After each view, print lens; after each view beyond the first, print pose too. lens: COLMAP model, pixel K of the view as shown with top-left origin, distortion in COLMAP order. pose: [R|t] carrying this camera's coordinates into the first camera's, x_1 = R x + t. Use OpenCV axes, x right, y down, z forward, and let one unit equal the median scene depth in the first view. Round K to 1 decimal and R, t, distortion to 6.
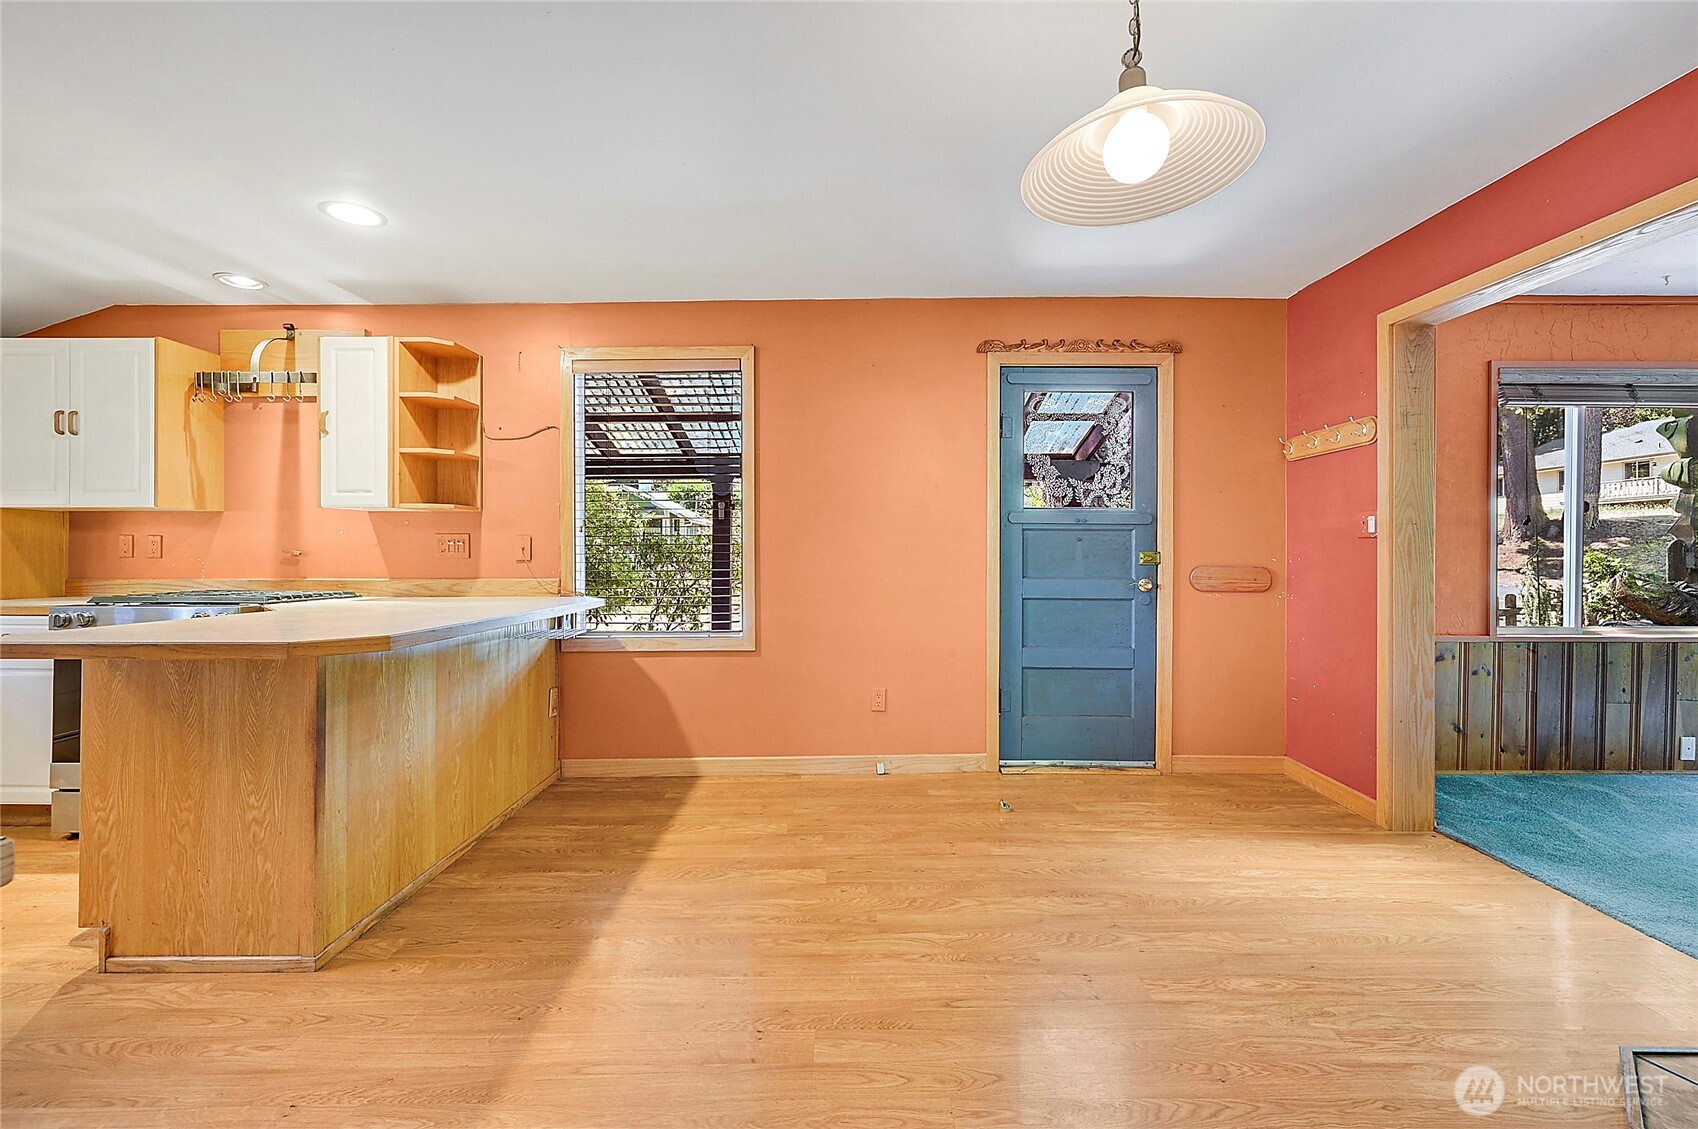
lens RADIAL K [[681.1, 0, 845.9], [0, 681.1, 550.6], [0, 0, 1]] dist [-0.003725, 0.000945]
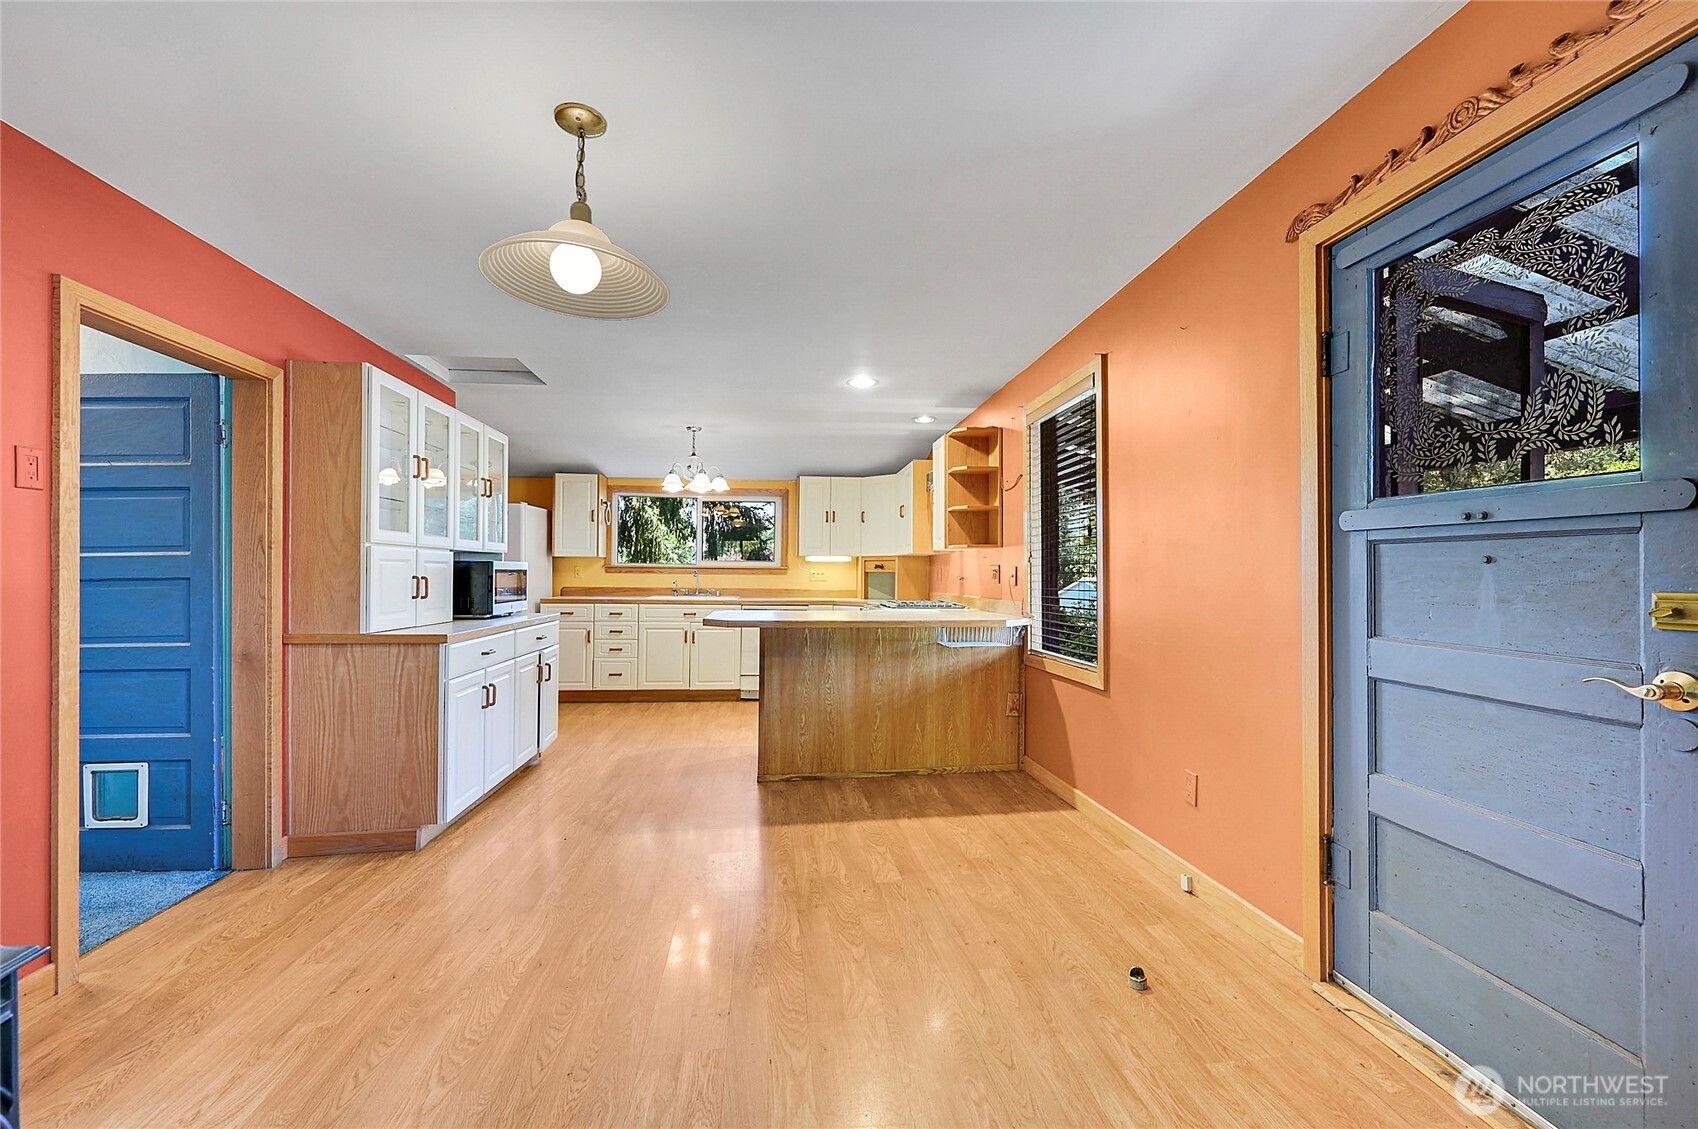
lens RADIAL K [[681.1, 0, 853.3], [0, 681.1, 569.9], [0, 0, 1]] dist [-0.003725, 0.000945]
pose [[0.133483, -0.005803, -0.991034, 0.737864], [0.001020, 0.999983, -0.005718, -0.008231], [0.991051, -0.000248, 0.133487, 0.567699]]
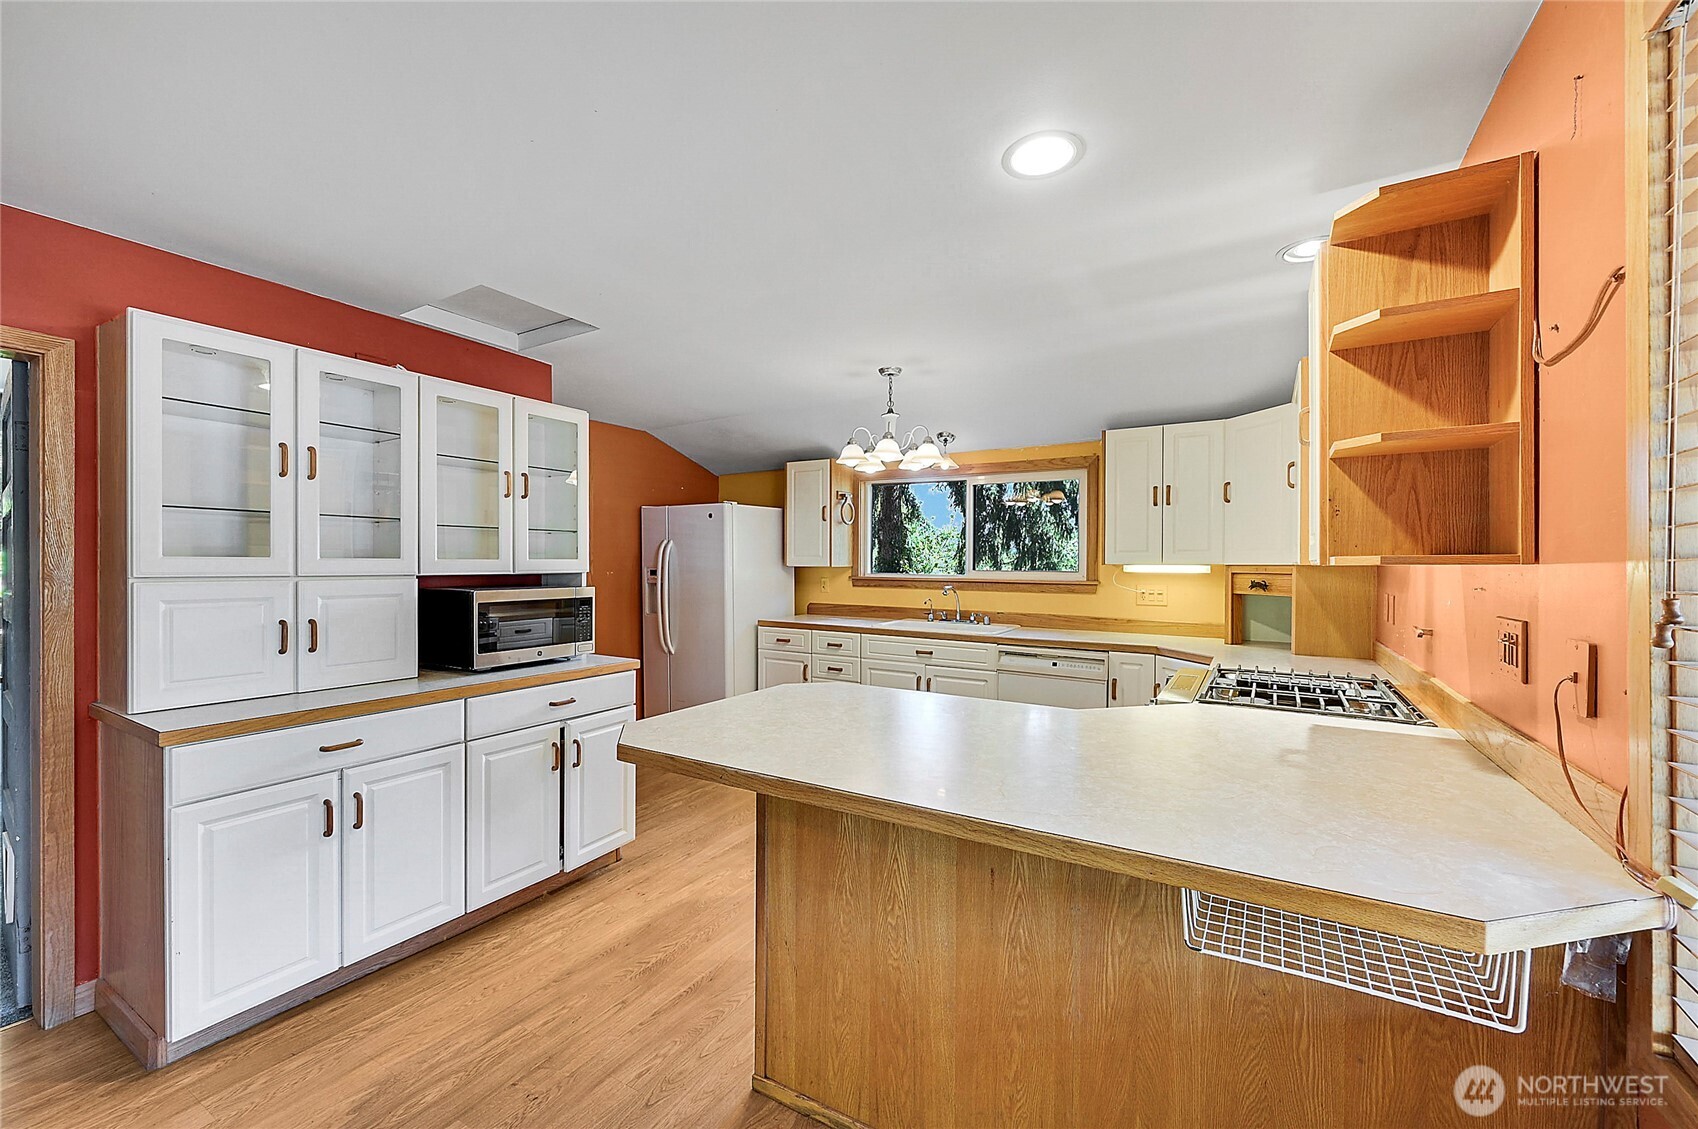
lens RADIAL K [[681.1, 0, 850.7], [0, 681.1, 567.7], [0, 0, 1]] dist [-0.003725, 0.000945]
pose [[-0.498396, 0.001475, -0.866948, -0.019115], [0.000286, 0.999999, 0.001537, -0.058163], [0.866949, 0.000518, -0.498396, 0.890270]]
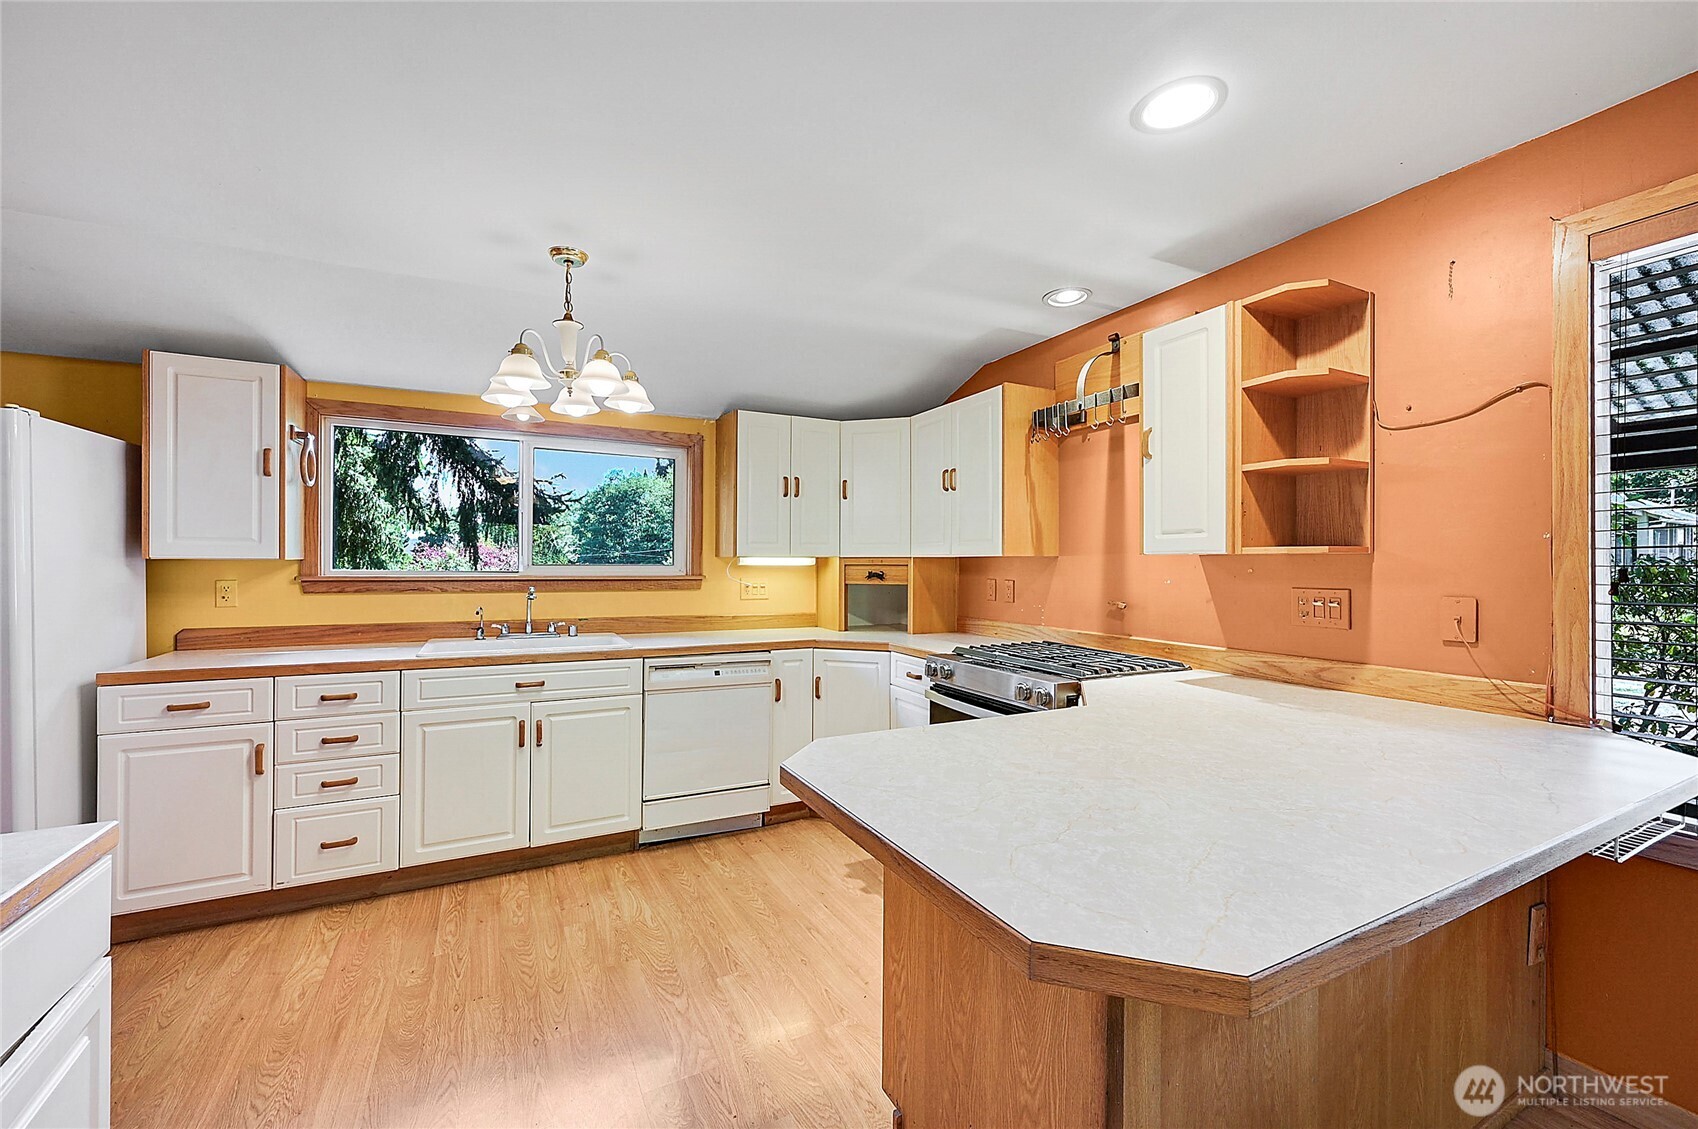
lens RADIAL K [[681.1, 0, 860.5], [0, 681.1, 566.0], [0, 0, 1]] dist [-0.003725, 0.000945]
pose [[0.474813, 0.004395, -0.880076, -0.230235], [0.003481, 0.999970, 0.006872, -0.053630], [0.880080, -0.006326, 0.474784, 0.329342]]
